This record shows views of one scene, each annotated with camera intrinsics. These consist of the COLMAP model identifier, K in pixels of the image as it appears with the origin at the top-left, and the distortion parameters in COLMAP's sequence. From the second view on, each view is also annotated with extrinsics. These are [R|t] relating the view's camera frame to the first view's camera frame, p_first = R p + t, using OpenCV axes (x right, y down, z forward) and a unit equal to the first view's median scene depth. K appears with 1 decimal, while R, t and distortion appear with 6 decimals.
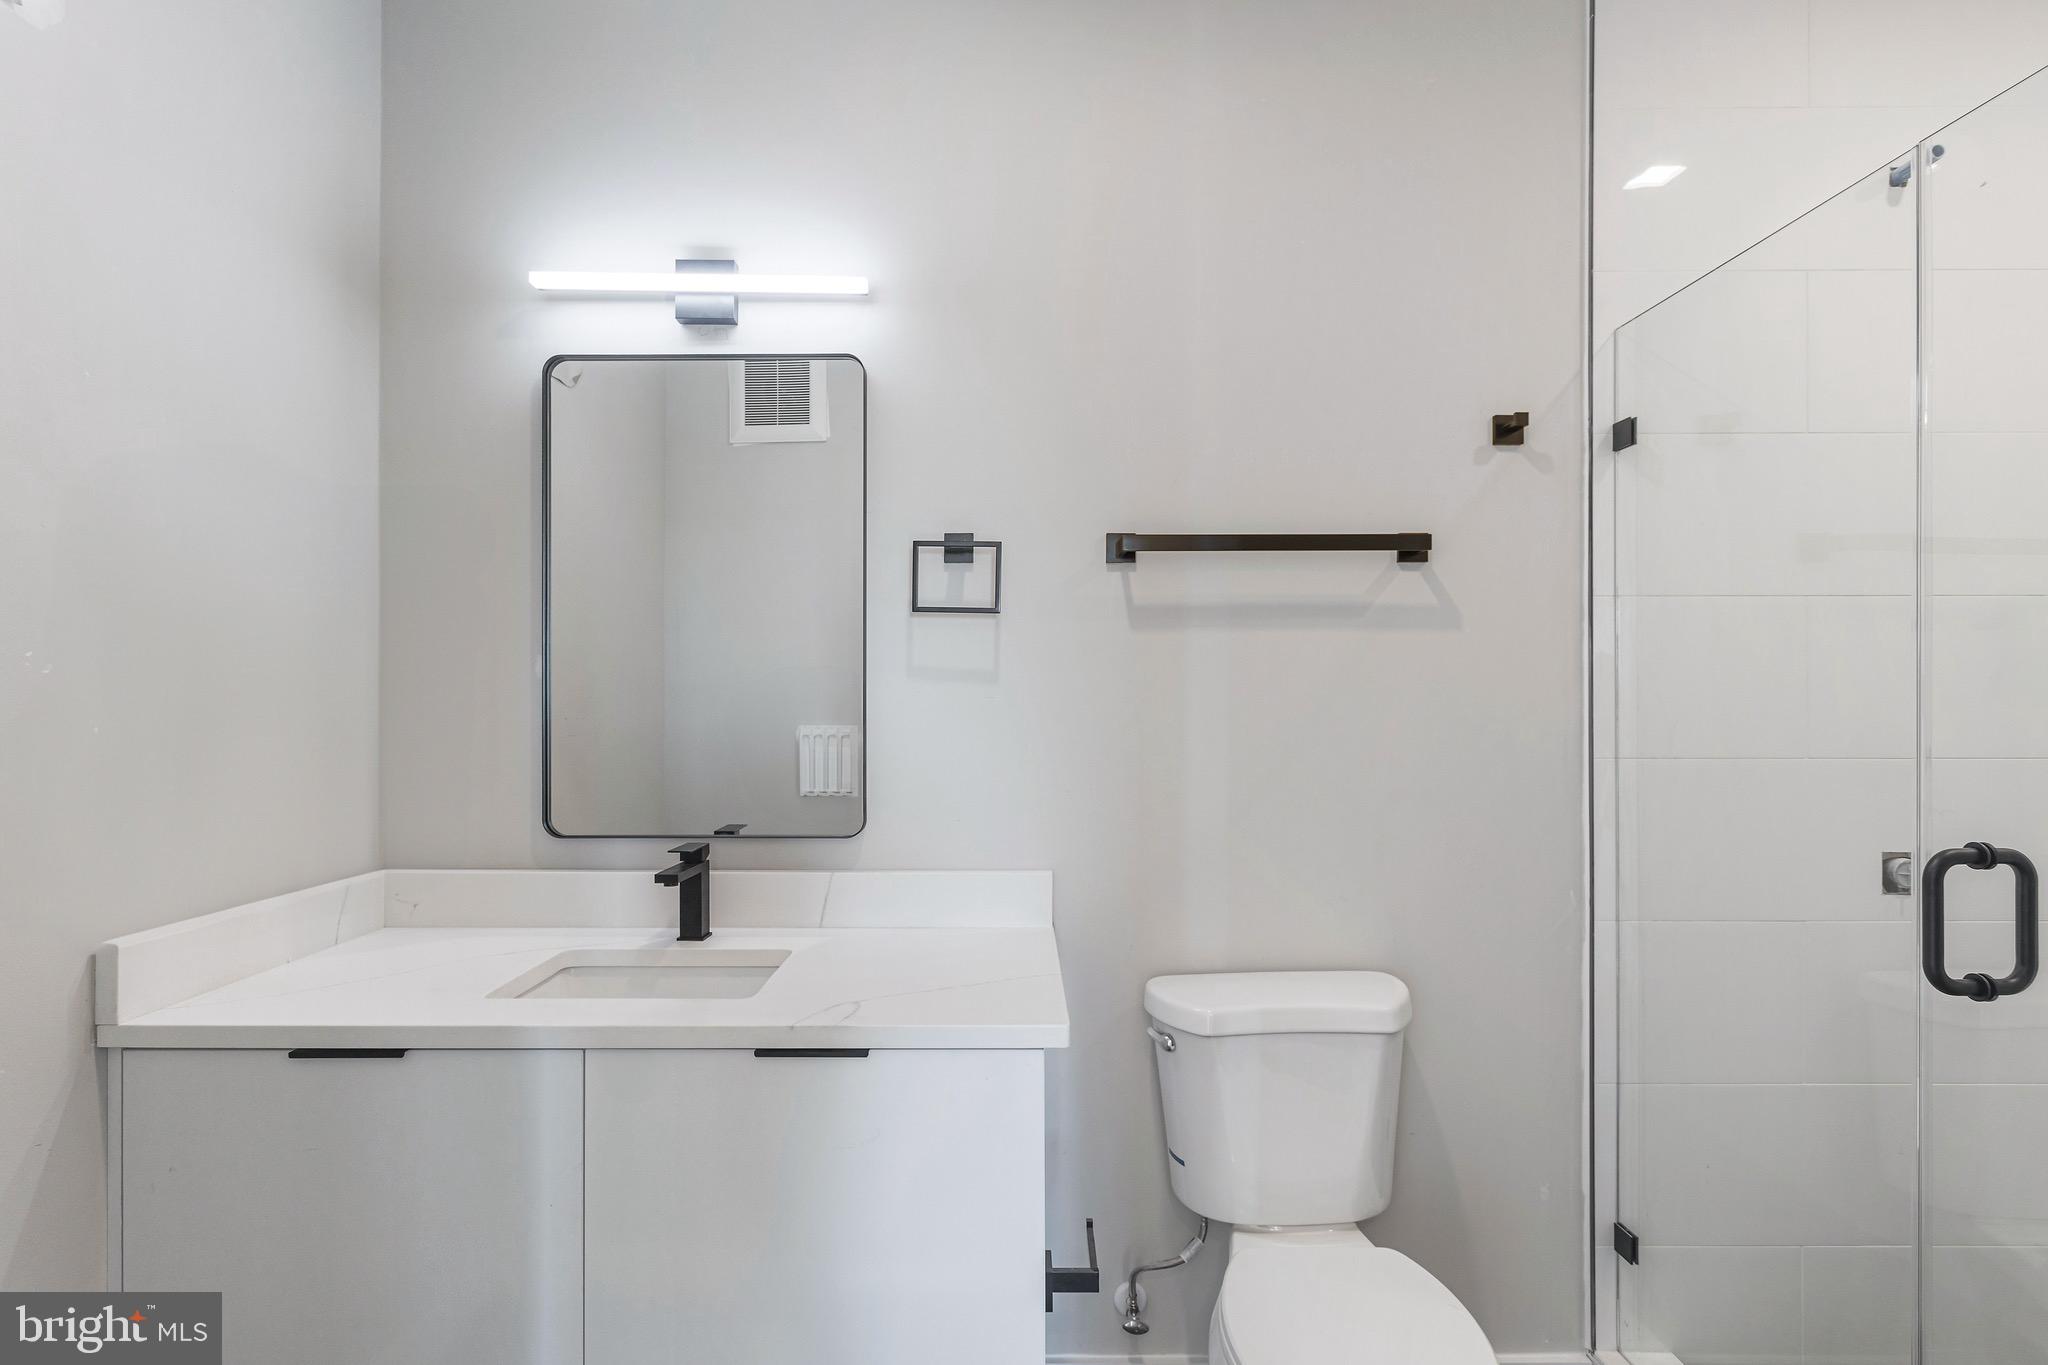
lens RADIAL K [[1001.1, 0, 1025.2], [0, 1001.1, 689.8], [0, 0, 1]] dist [0.019188, 0.000651]
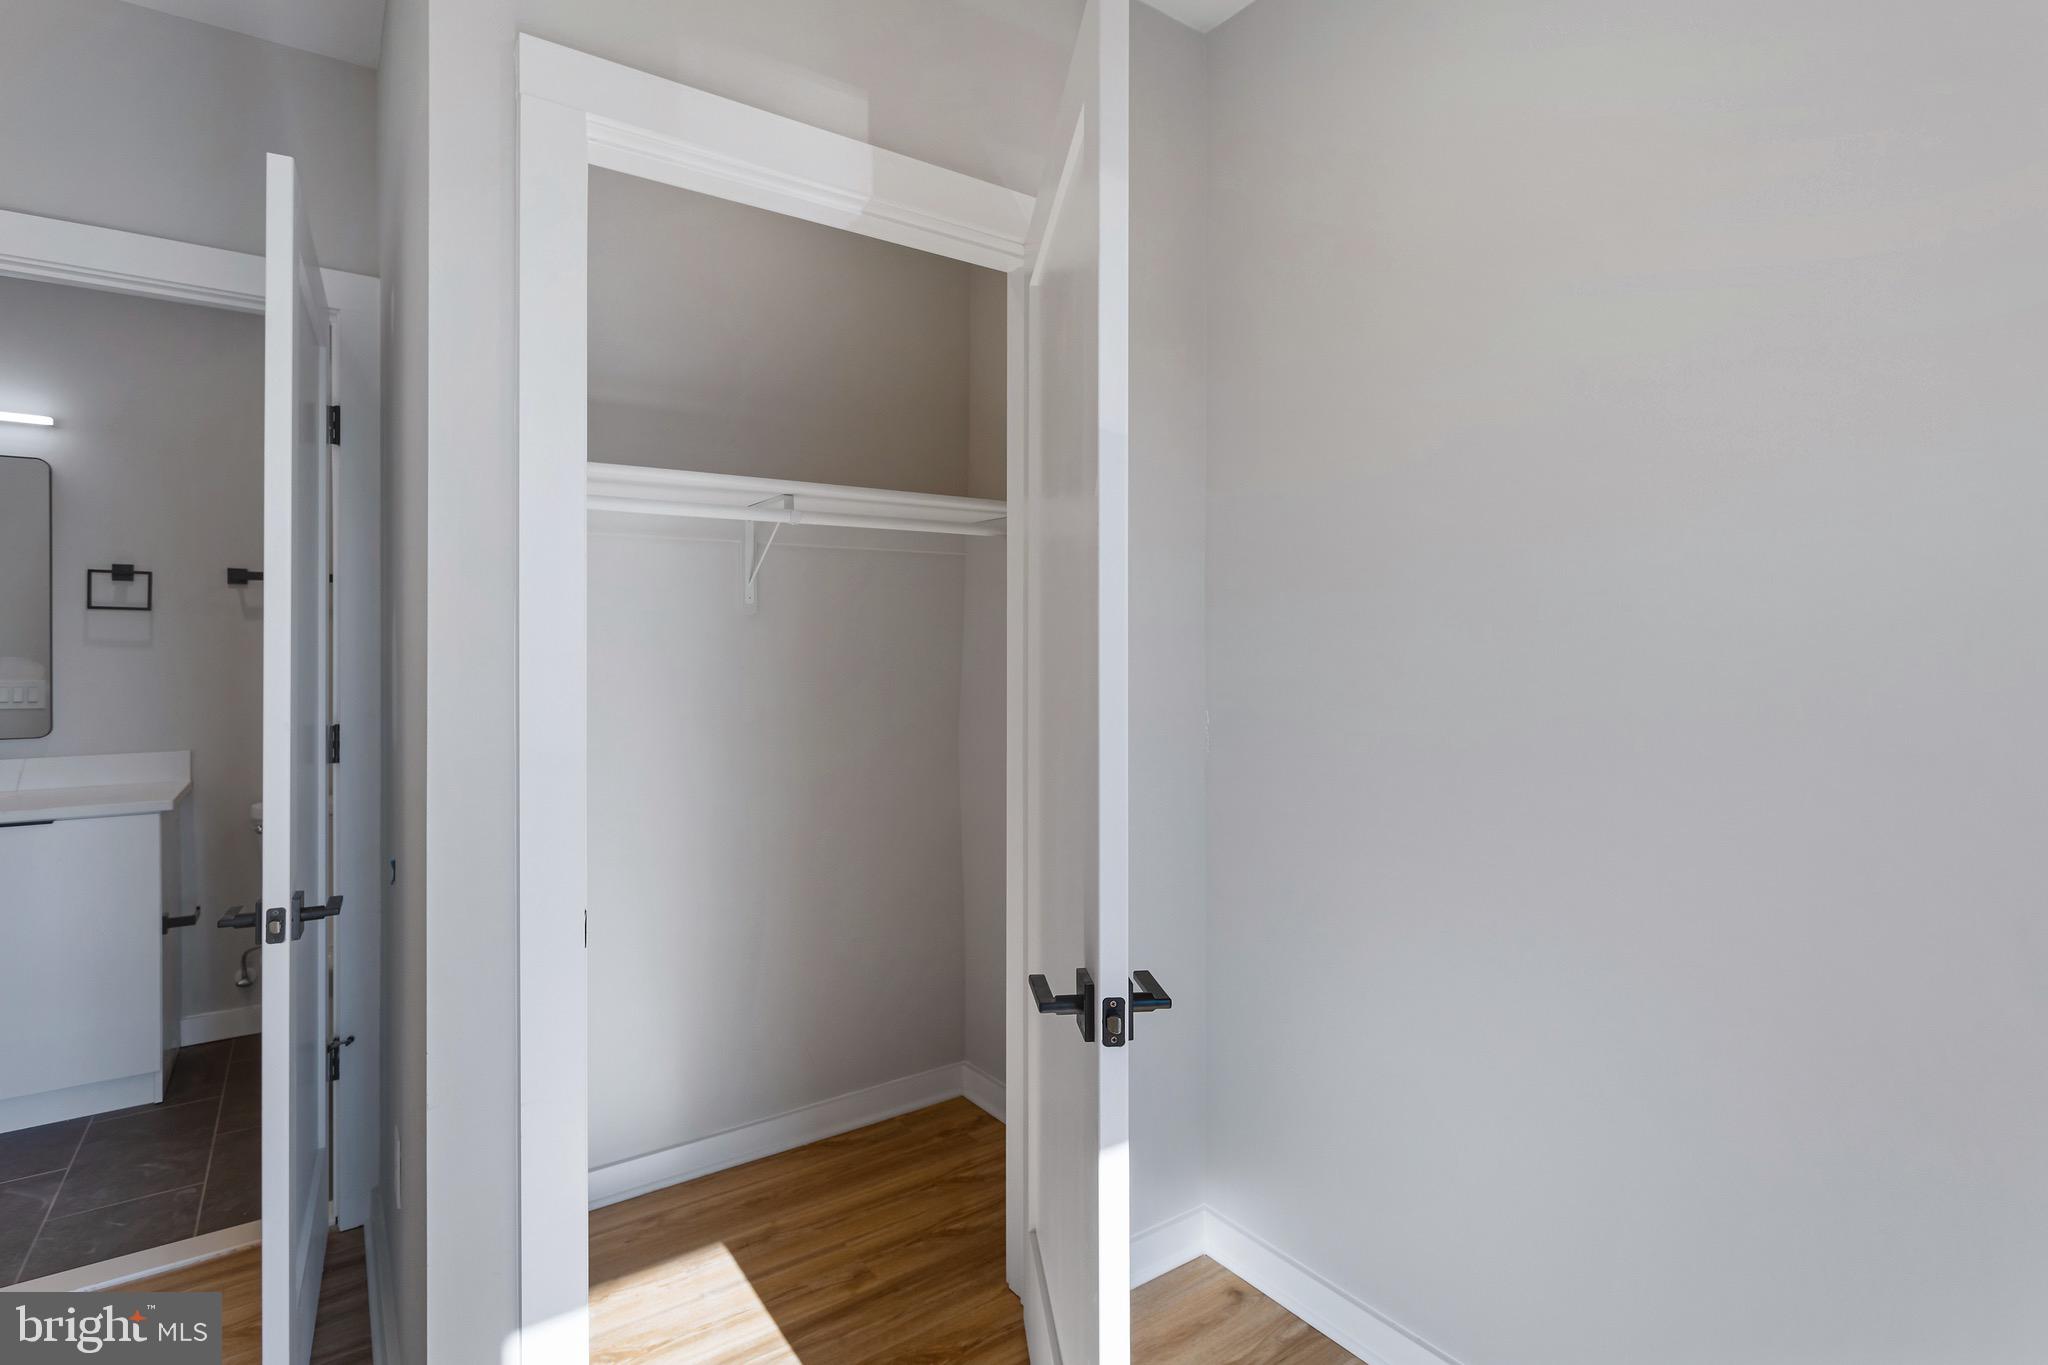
lens RADIAL K [[1001.1, 0, 976.4], [0, 1001.1, 641.8], [0, 0, 1]] dist [0.019188, 0.000651]
pose [[0.835292, 0.002048, 0.549803, 0.213430], [-0.002594, 0.999997, 0.000216, -0.023166], [-0.549801, -0.001607, 0.835294, -1.370931]]
